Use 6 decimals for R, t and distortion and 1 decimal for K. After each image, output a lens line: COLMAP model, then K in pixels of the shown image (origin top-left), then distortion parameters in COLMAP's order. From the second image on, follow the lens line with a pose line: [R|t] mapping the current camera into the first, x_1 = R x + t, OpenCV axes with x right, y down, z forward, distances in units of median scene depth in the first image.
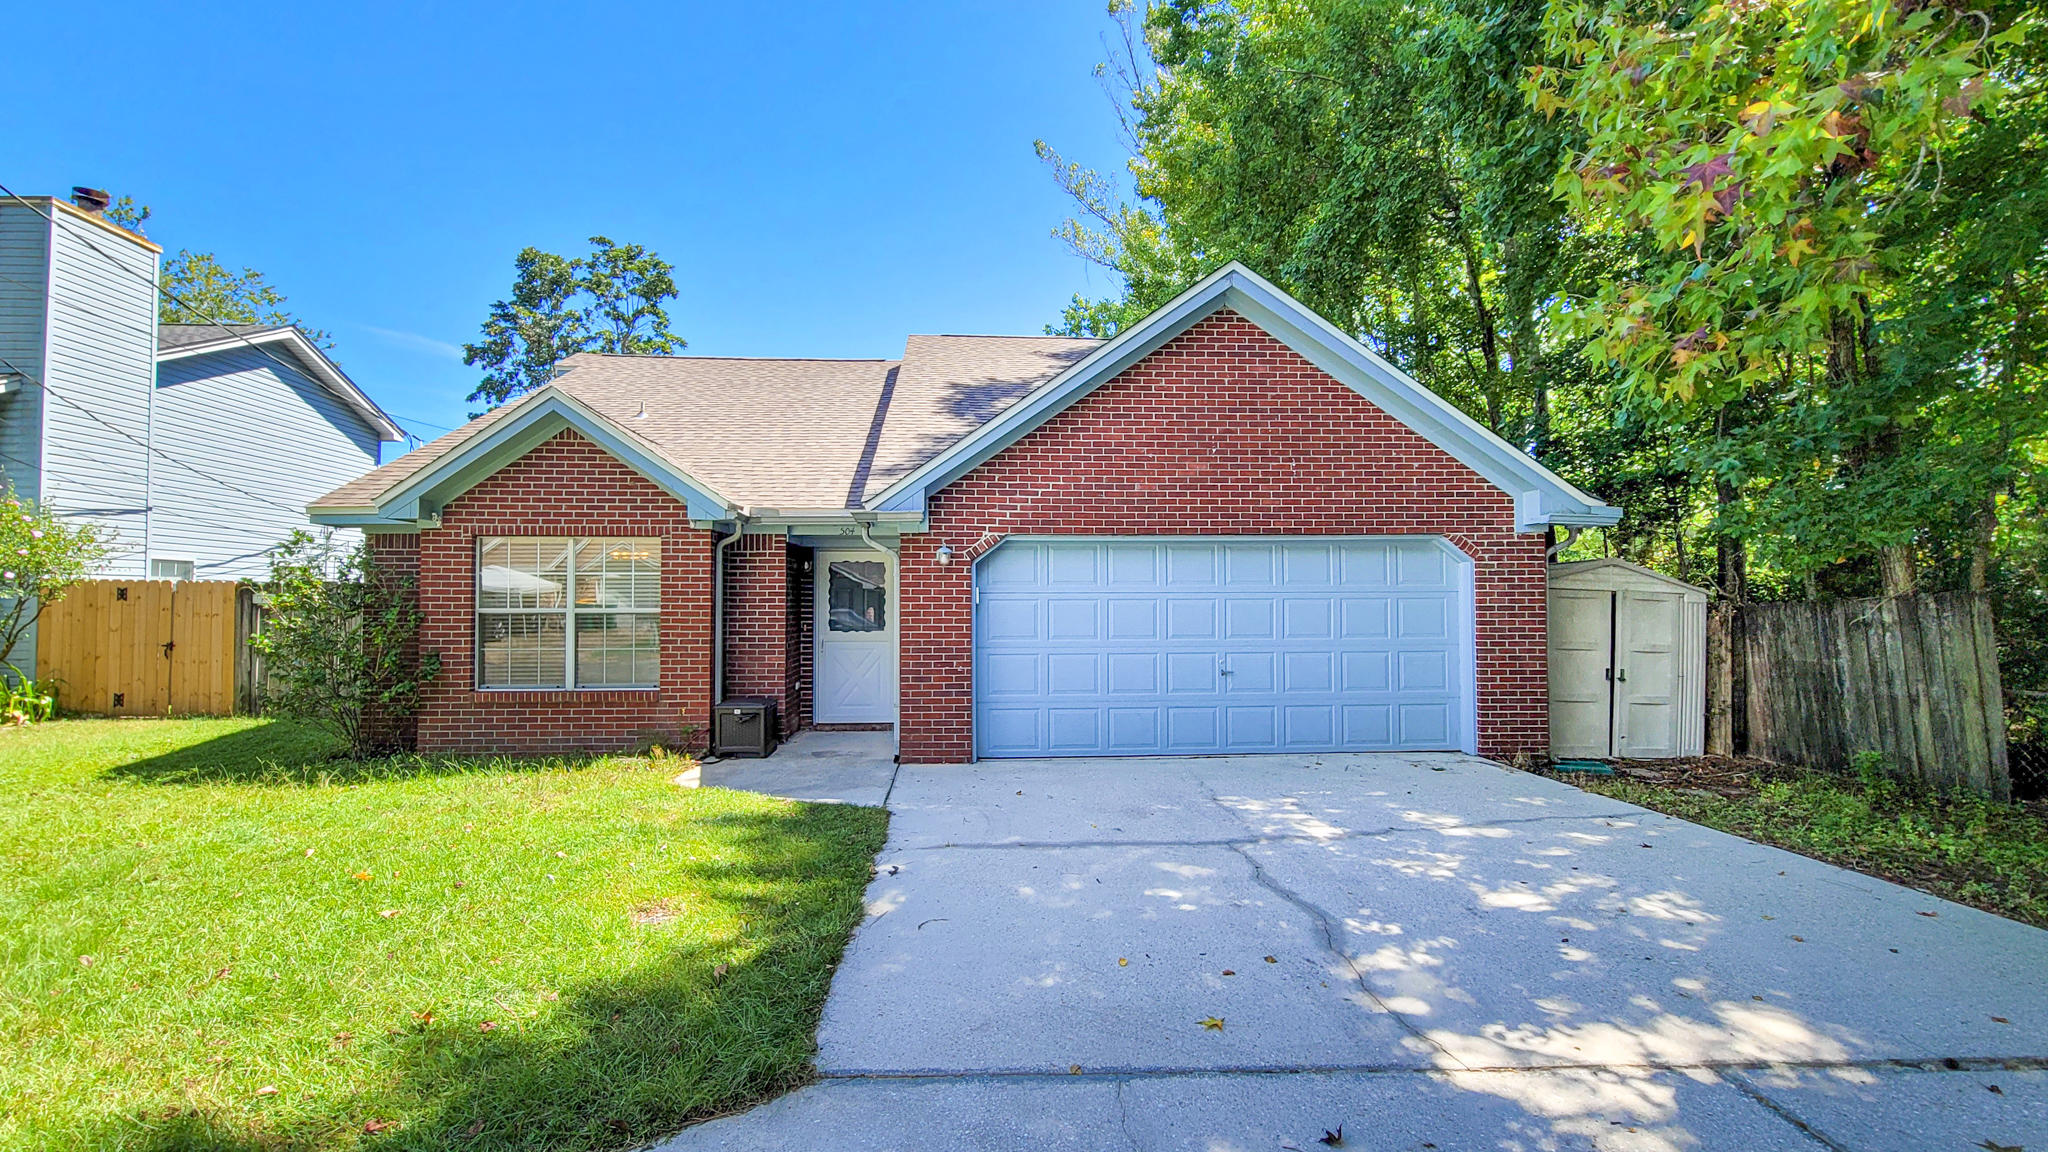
lens RADIAL K [[847.4, 0, 1010.6], [0, 847.4, 595.4], [0, 0, 1]] dist [0.001528, -0.001599]
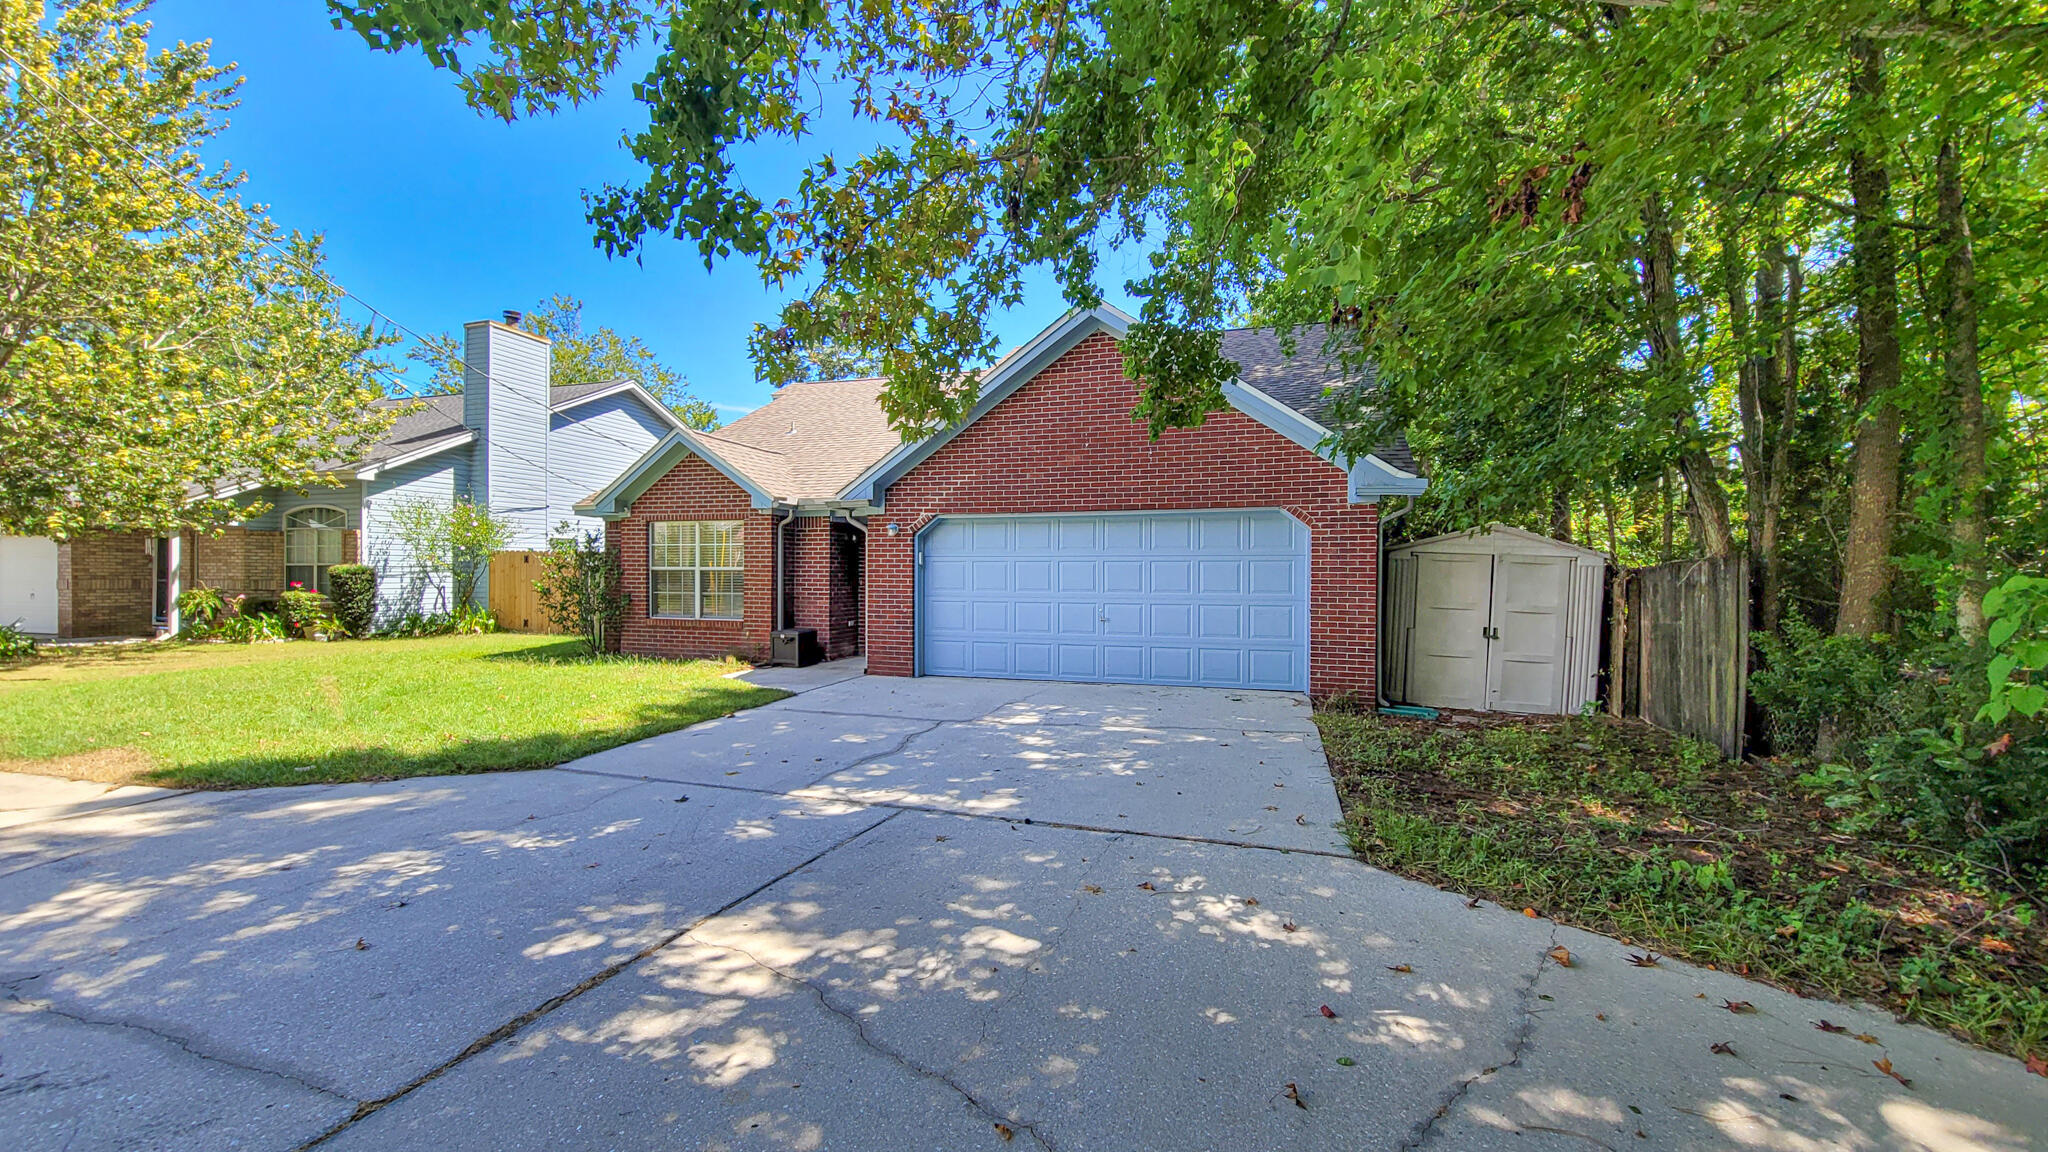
lens RADIAL K [[847.4, 0, 1050.2], [0, 847.4, 587.9], [0, 0, 1]] dist [0.001528, -0.001599]
pose [[0.931541, 0.012211, -0.363430, 0.646109], [-0.002927, 0.999655, 0.026084, 0.011301], [0.363623, -0.023235, 0.931256, -0.212921]]
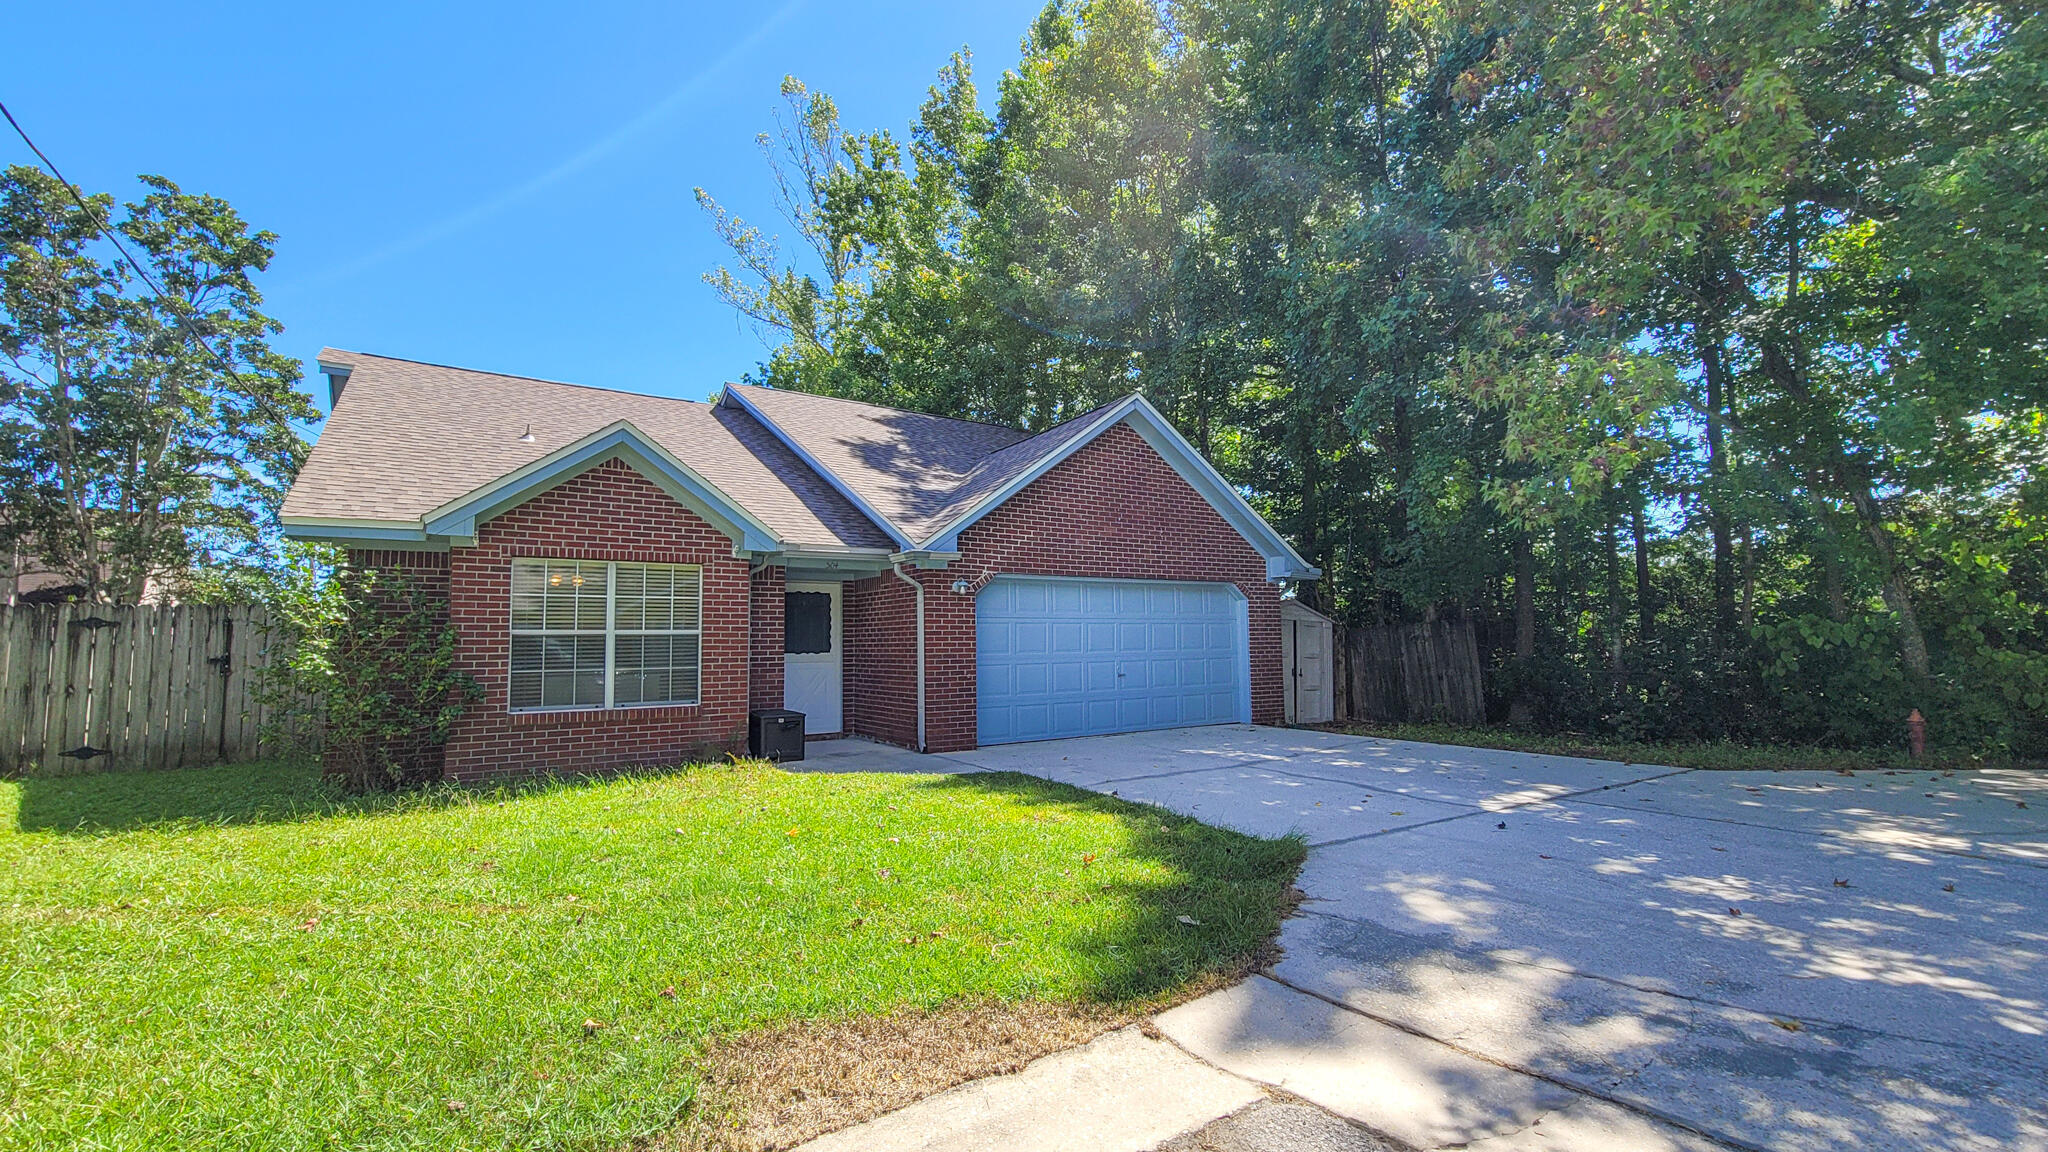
lens RADIAL K [[847.4, 0, 1010.5], [0, 847.4, 577.7], [0, 0, 1]] dist [0.001528, -0.001599]
pose [[0.868446, 0.030171, 0.494864, -0.613014], [0.007325, 0.997257, -0.073656, 0.031569], [-0.495729, 0.067591, 0.865843, -0.142362]]
